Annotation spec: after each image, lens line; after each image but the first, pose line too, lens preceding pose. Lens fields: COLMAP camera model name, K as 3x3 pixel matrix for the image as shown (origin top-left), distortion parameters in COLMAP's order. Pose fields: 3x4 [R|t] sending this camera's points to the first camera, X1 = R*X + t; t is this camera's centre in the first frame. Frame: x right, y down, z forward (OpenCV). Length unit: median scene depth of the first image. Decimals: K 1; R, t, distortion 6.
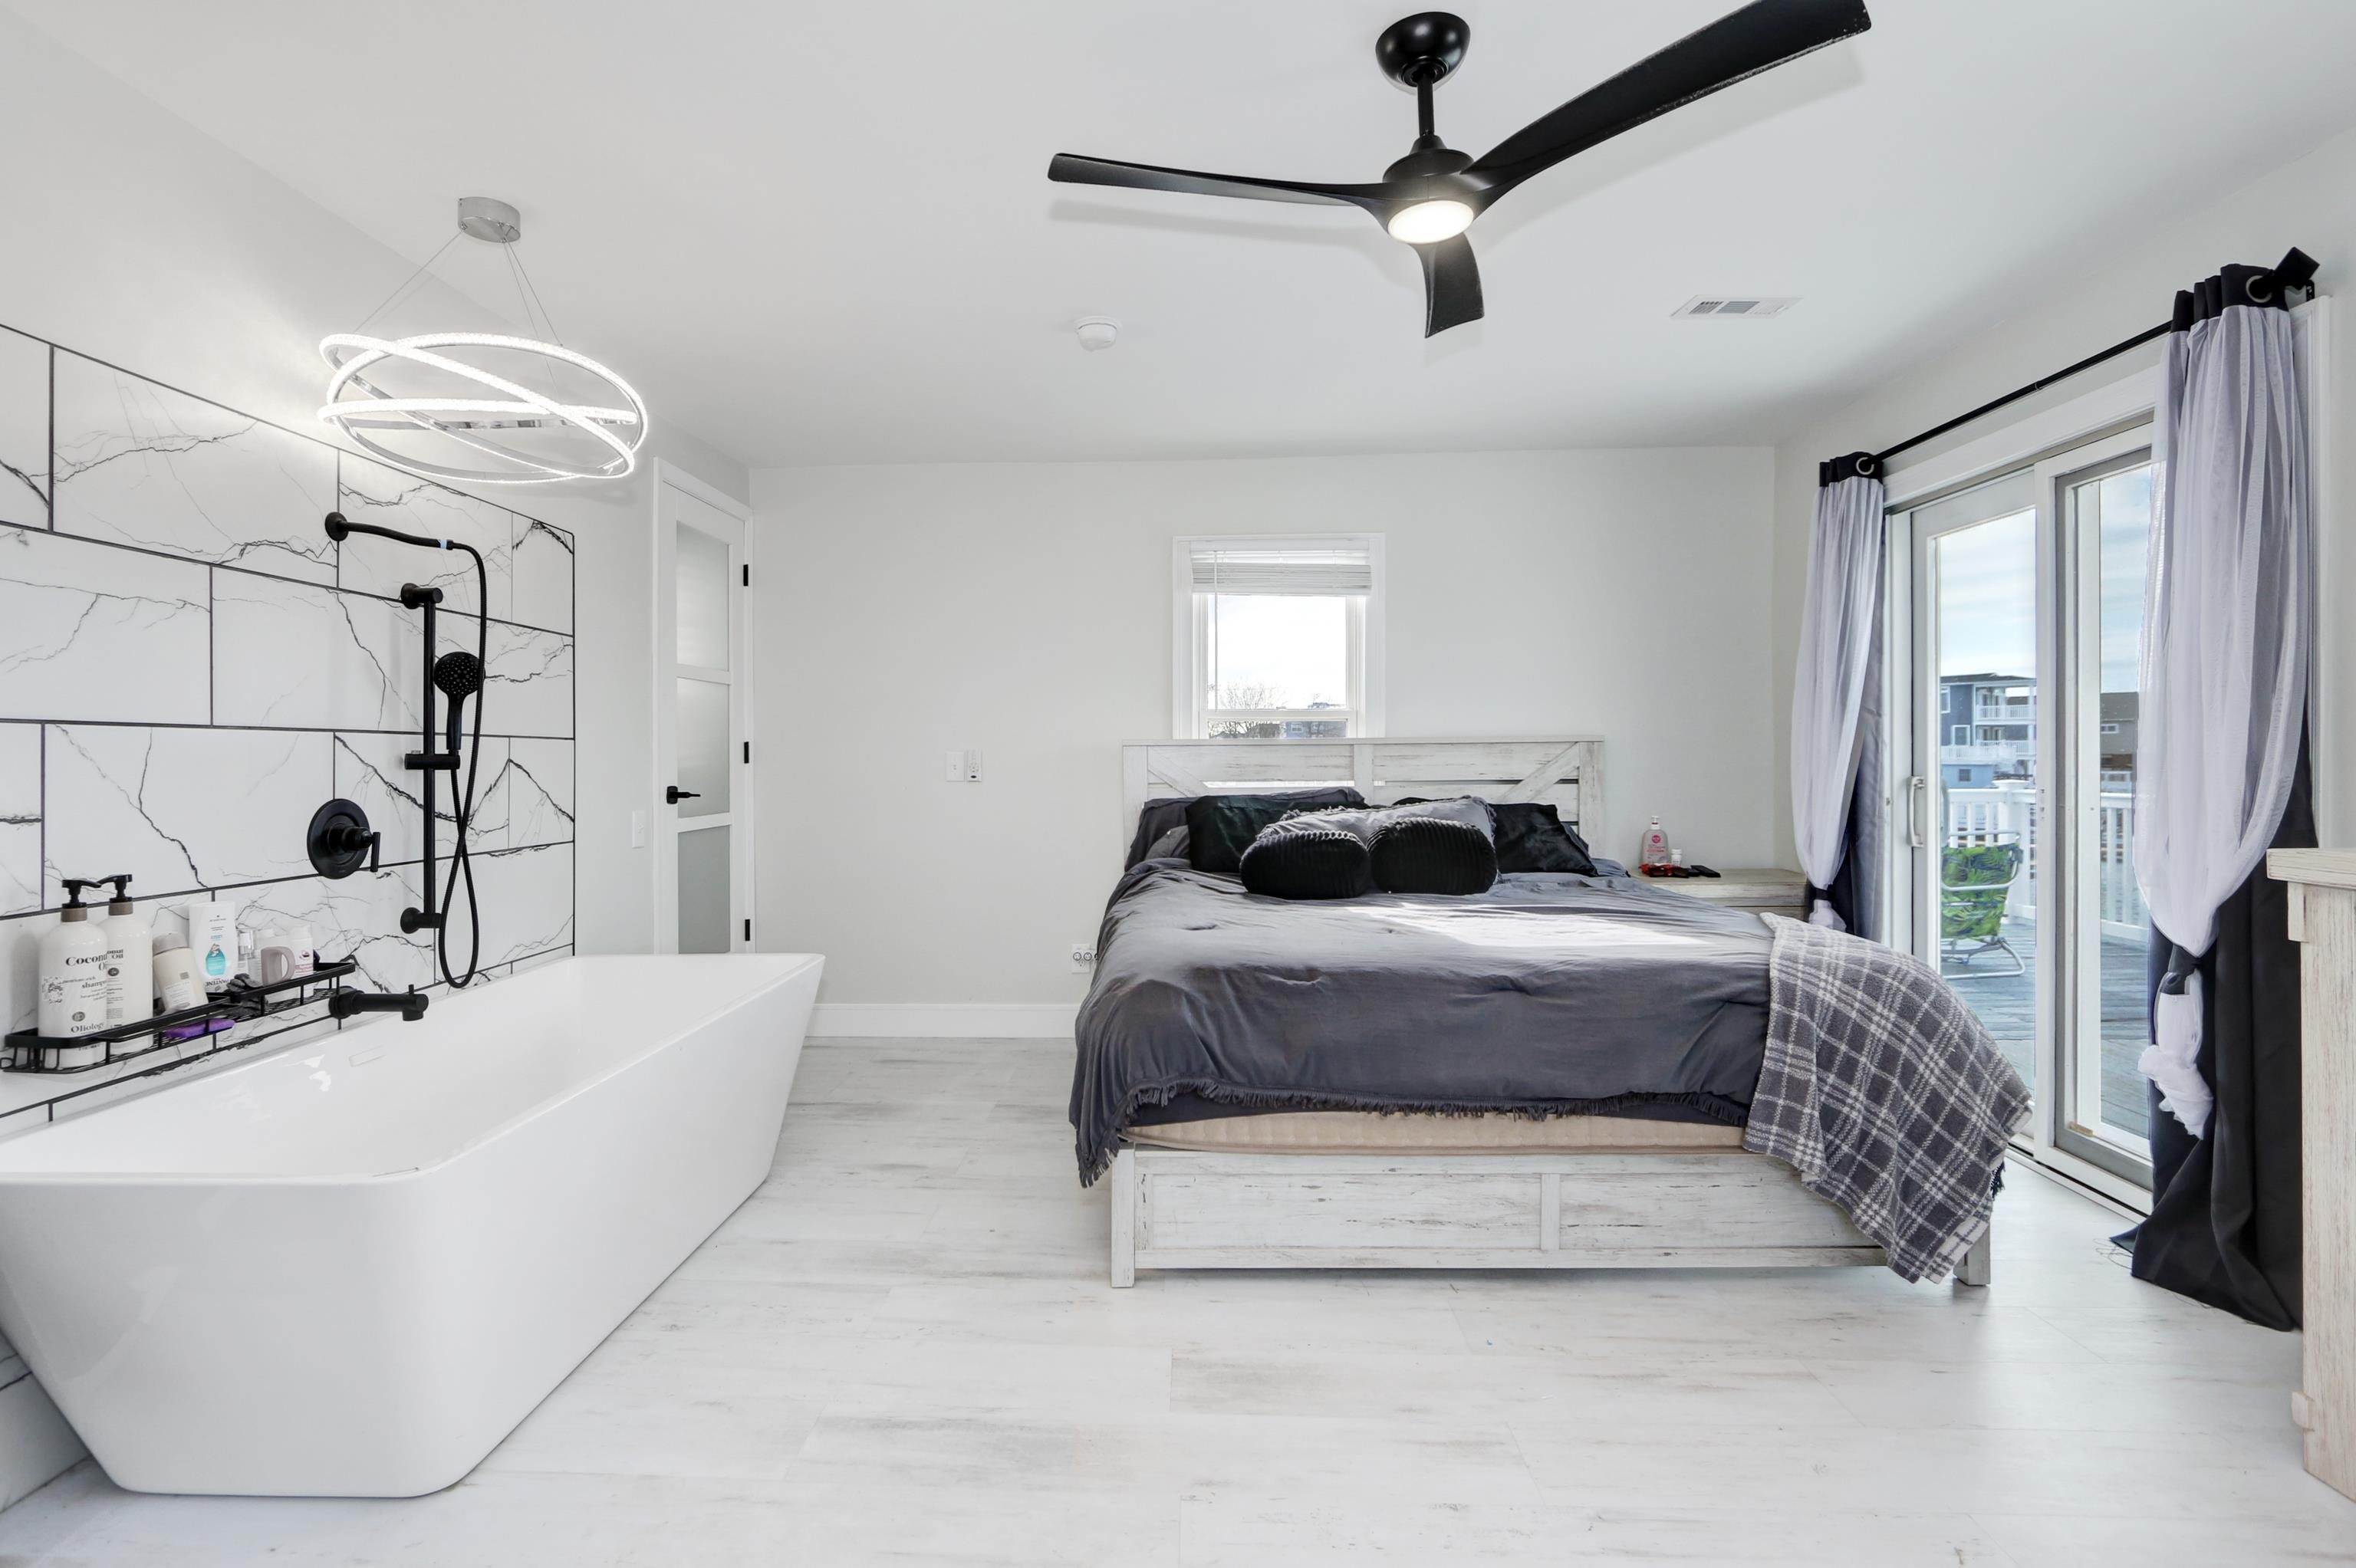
lens RADIAL K [[1106.0, 0, 1170.7], [0, 1106.0, 767.0], [0, 0, 1]] dist [-0.015863, 0.000521]
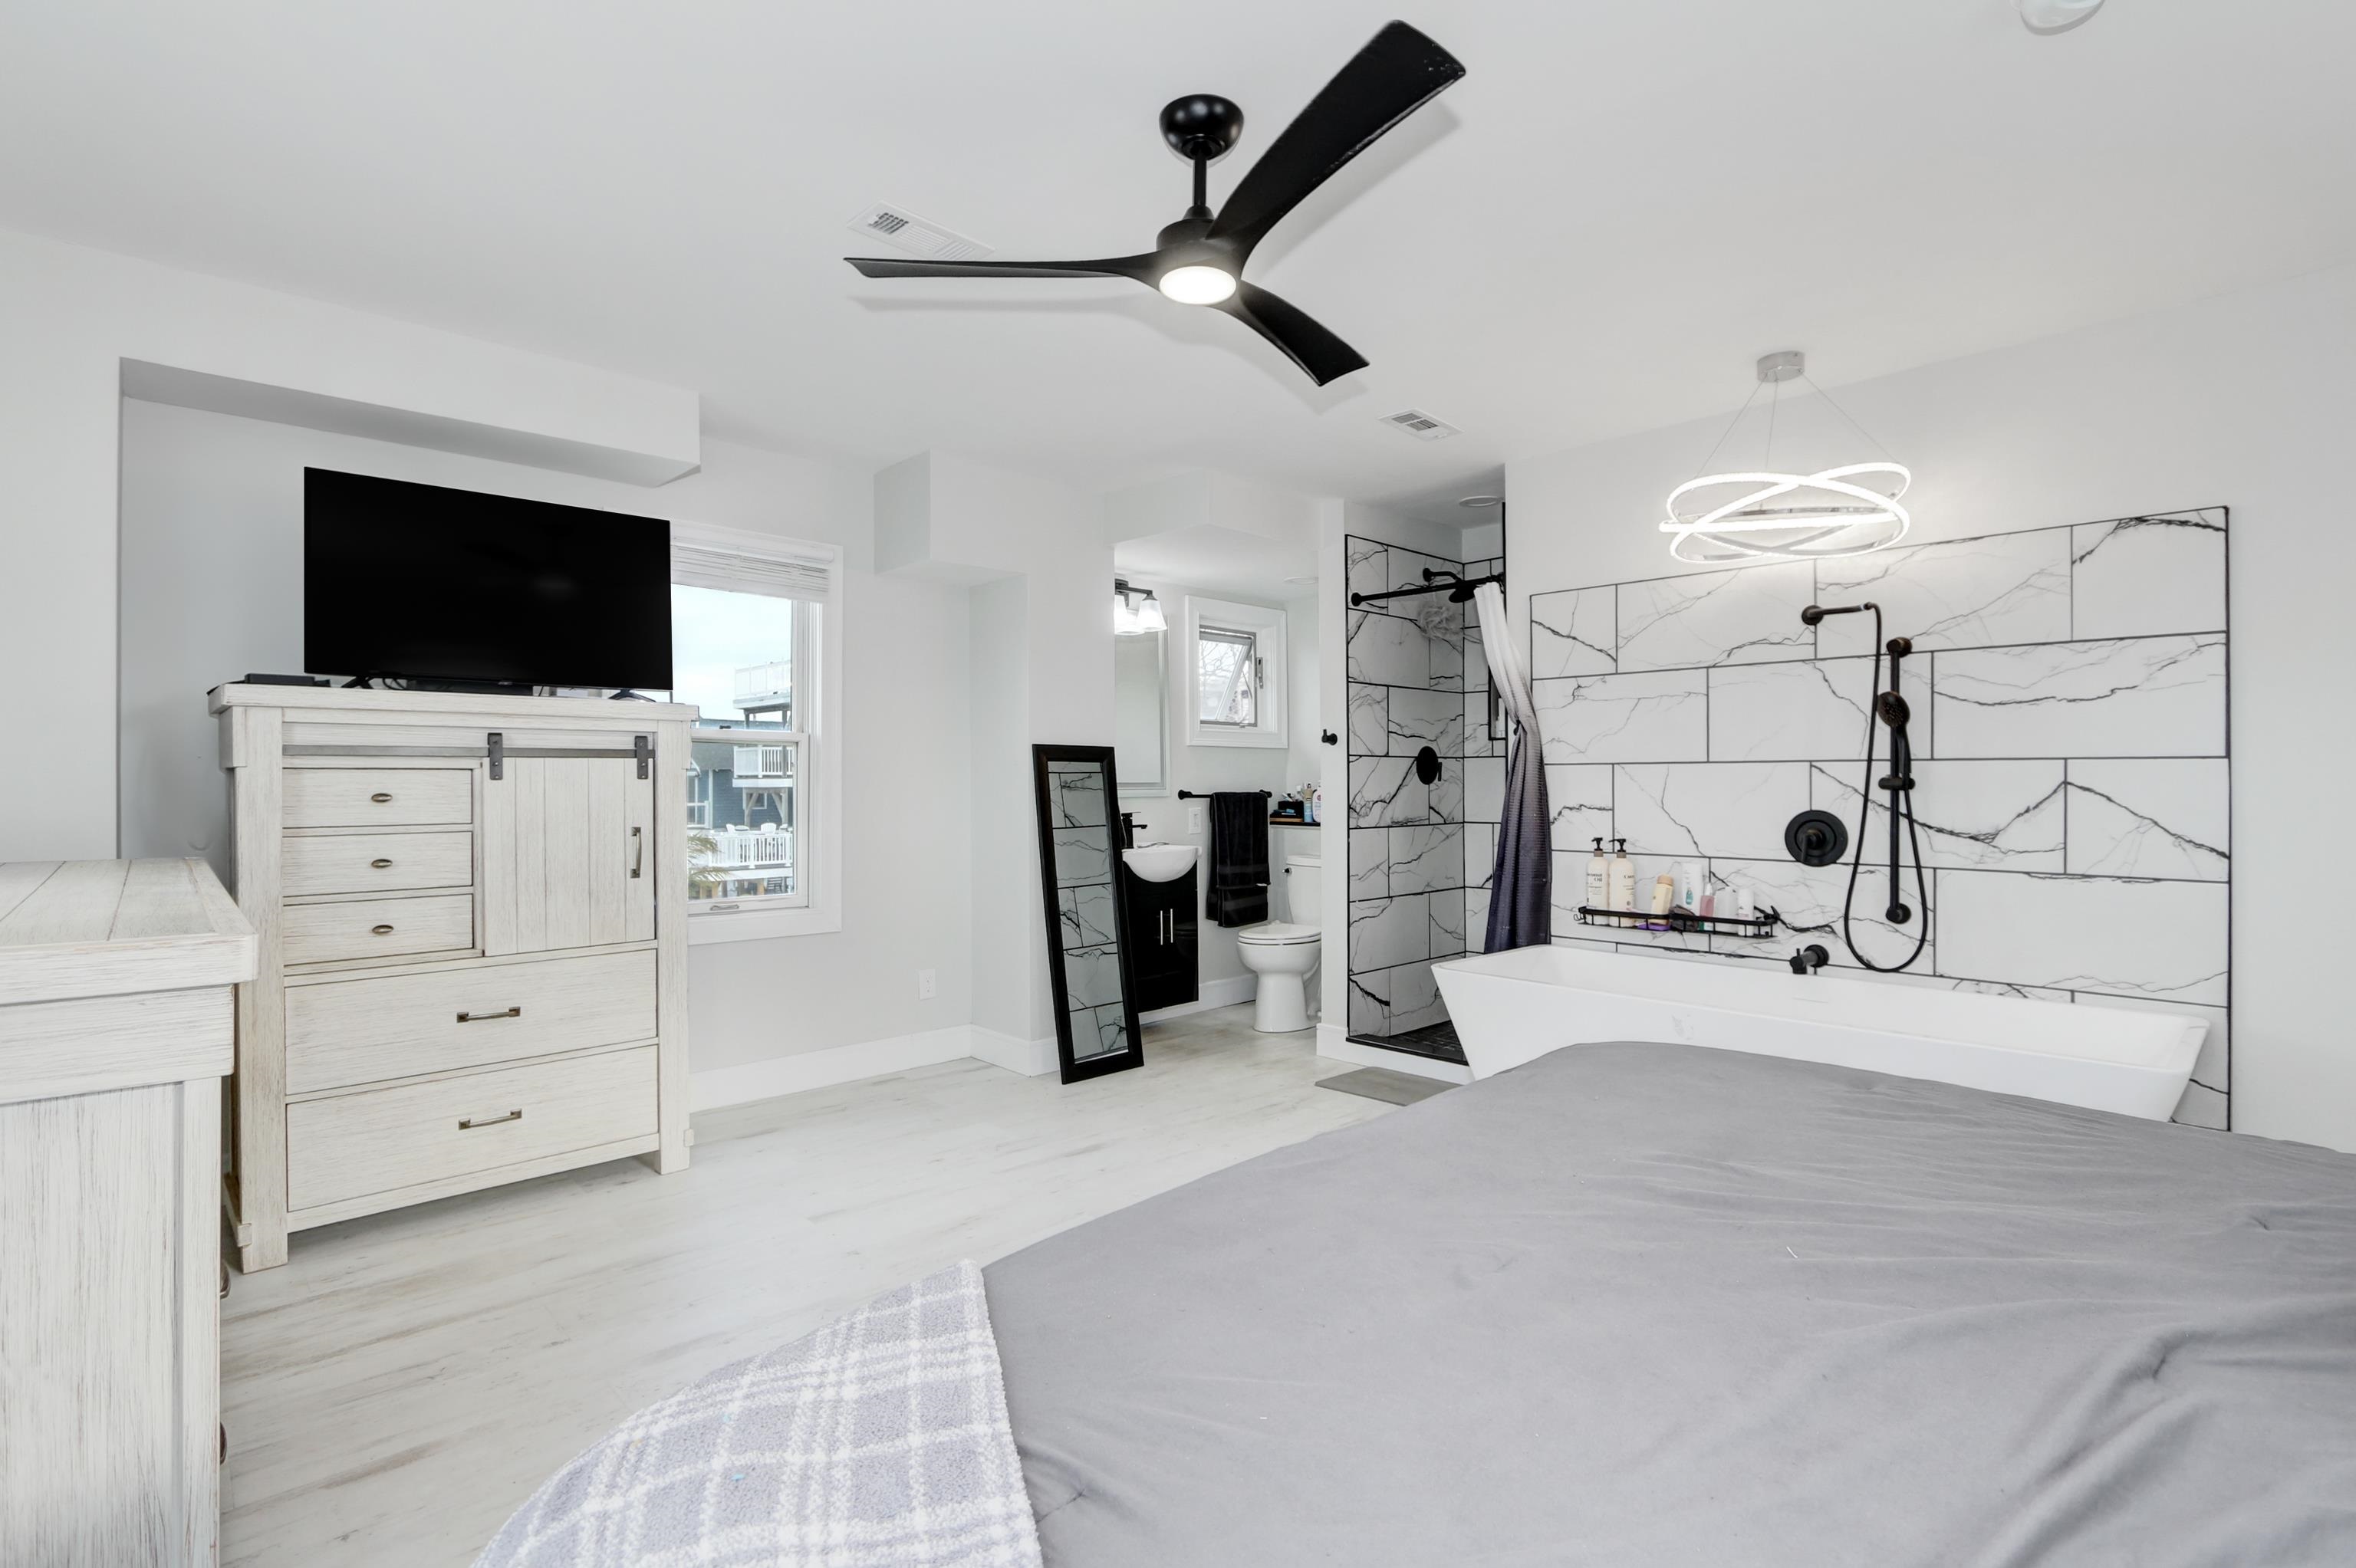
lens RADIAL K [[1101.0, 0, 1155.0], [0, 1101.0, 802.1], [0, 0, 1]] dist [-0.017268, 0.001098]
pose [[-0.716097, 0.019332, -0.697733, 0.797619], [-0.000717, 0.999595, 0.028432, -0.019373], [0.698000, 0.020860, -0.715793, 1.377415]]
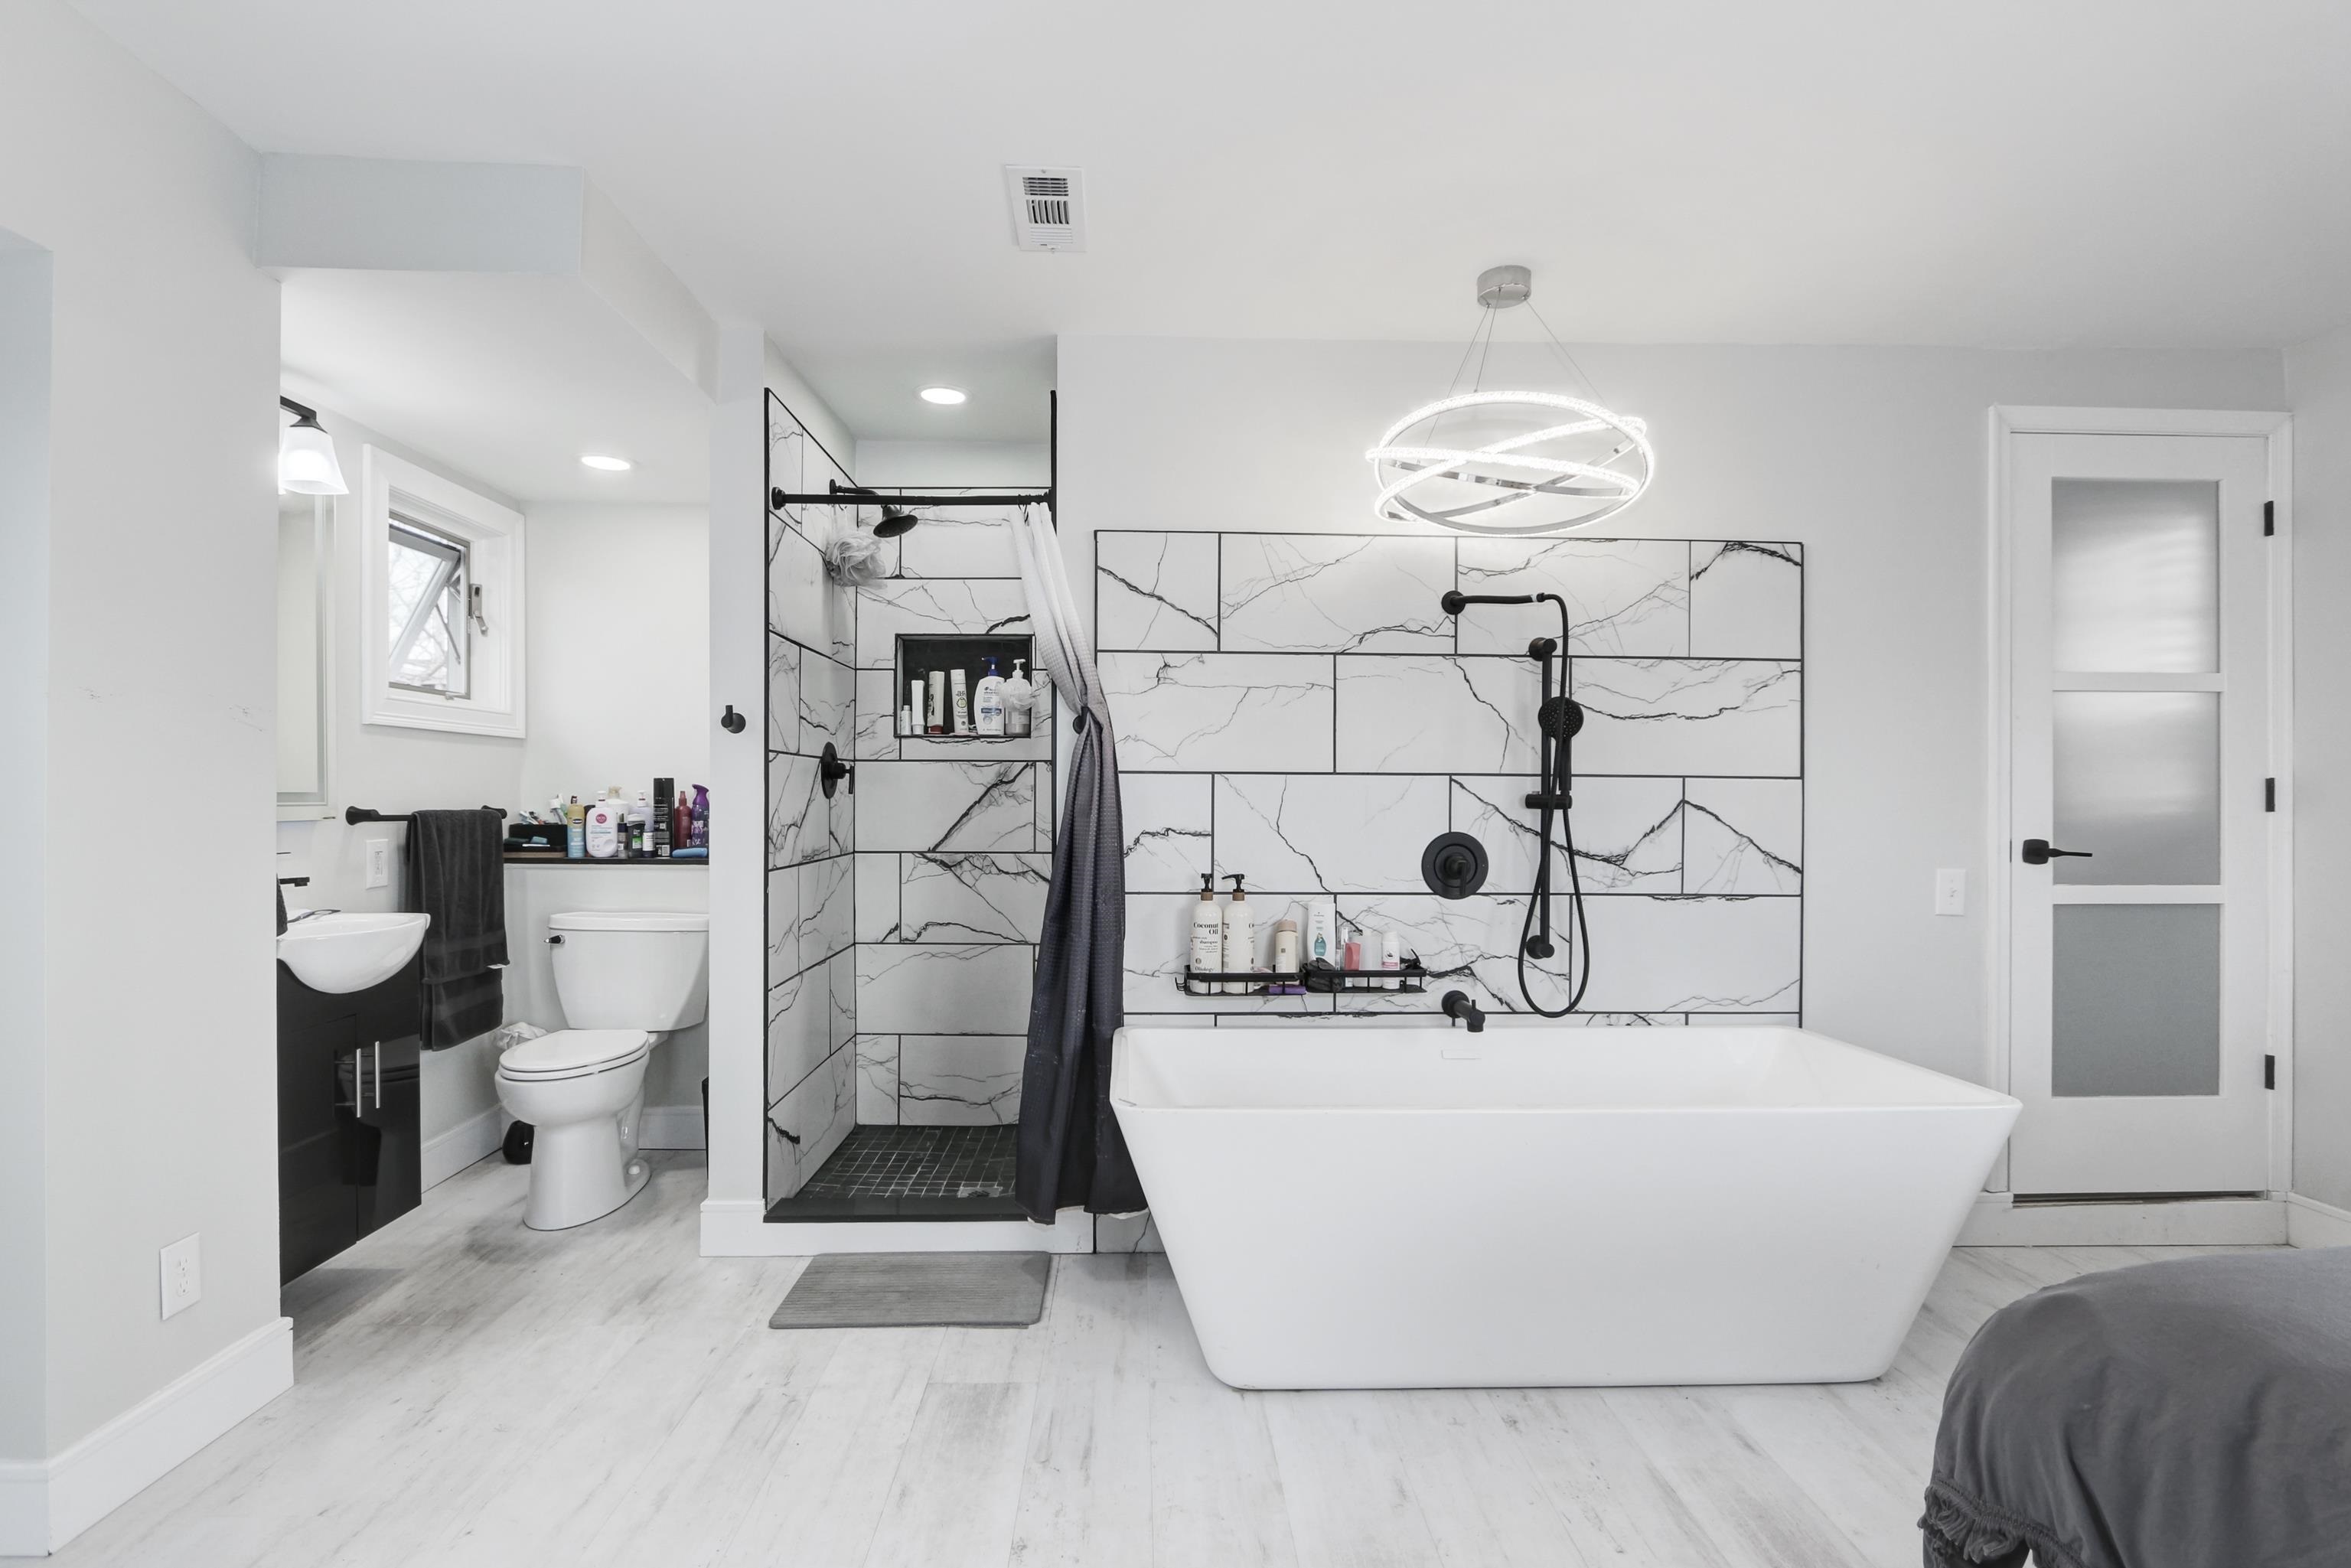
lens RADIAL K [[1098.8, 0, 1152.5], [0, 1098.8, 802.0], [0, 0, 1]] dist [-0.017268, 0.001098]
pose [[0.047664, 0.010249, -0.998811, 0.401224], [-0.015146, 0.999840, 0.009537, -0.009454], [0.998749, 0.014674, 0.047812, 0.601475]]
